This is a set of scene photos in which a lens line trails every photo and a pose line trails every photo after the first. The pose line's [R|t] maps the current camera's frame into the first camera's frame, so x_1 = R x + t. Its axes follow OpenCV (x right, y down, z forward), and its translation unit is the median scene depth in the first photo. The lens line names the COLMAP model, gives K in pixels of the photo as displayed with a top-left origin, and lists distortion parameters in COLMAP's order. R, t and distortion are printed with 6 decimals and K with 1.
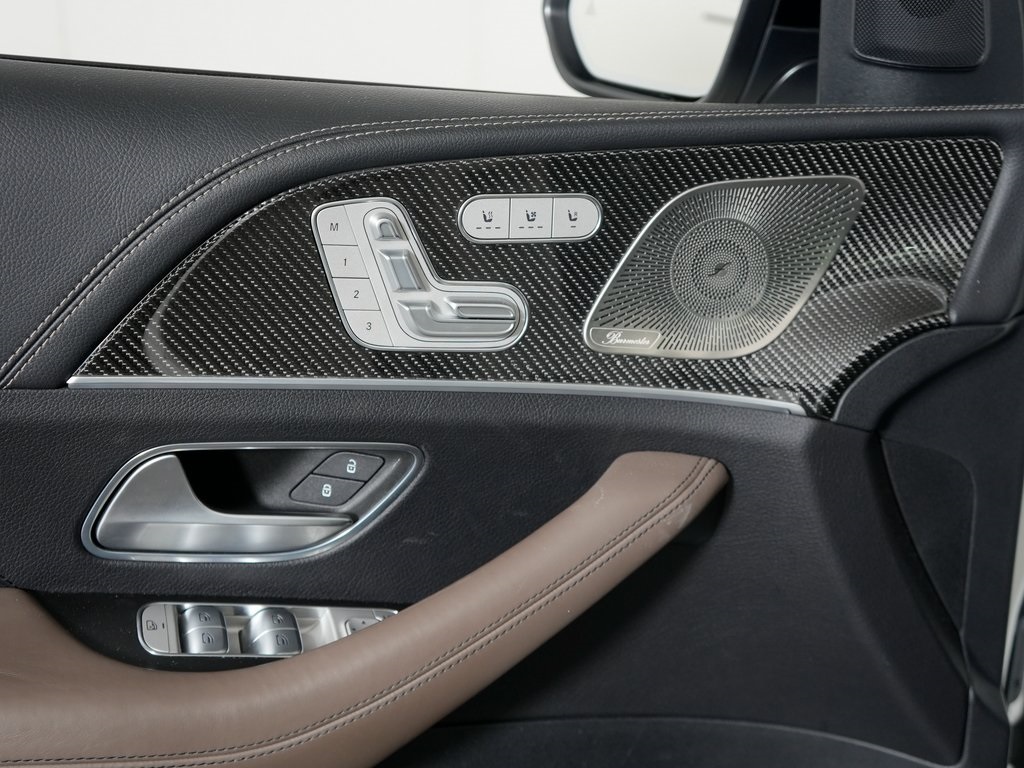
lens RADIAL K [[1398.4, 0, 512.0], [0, 1398.4, 384.0], [0, 0, 1]] dist [0.011748, 0.018602]
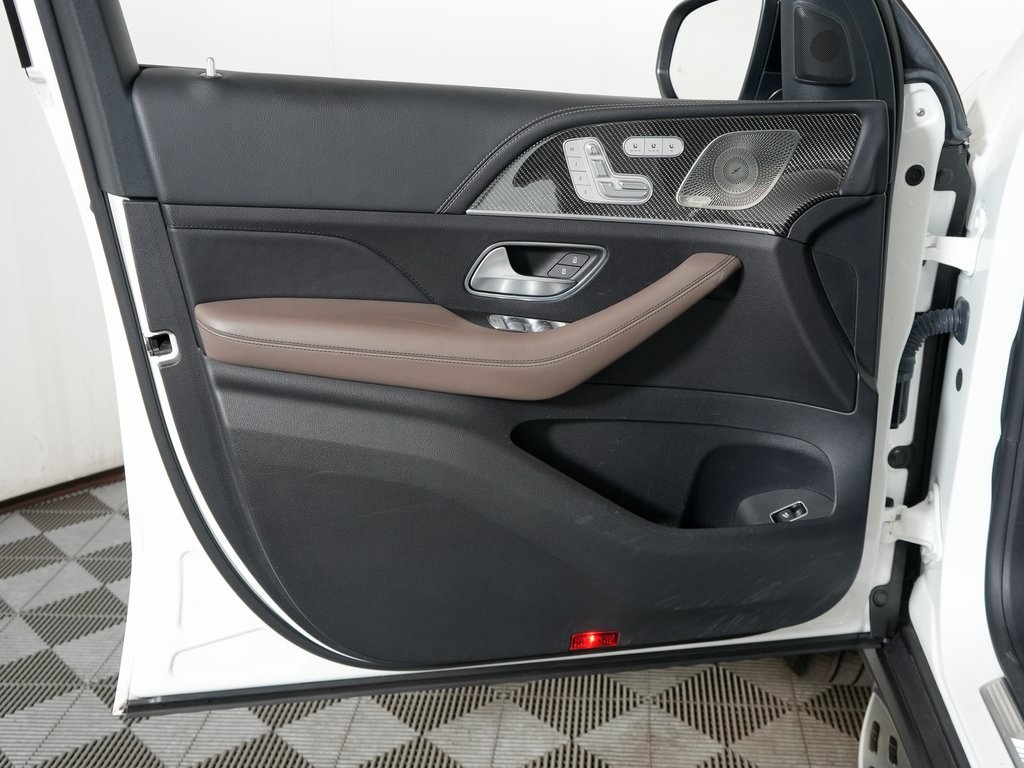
lens RADIAL K [[1095.7, 0, 512.0], [0, 1095.7, 384.0], [0, 0, 1]] dist [-0.100952, 0.003917]
pose [[0.994631, -0.000363, -0.103484, -0.032767], [-0.000828, 0.999934, -0.011474, 0.291961], [0.103481, 0.011498, 0.994565, -0.815322]]
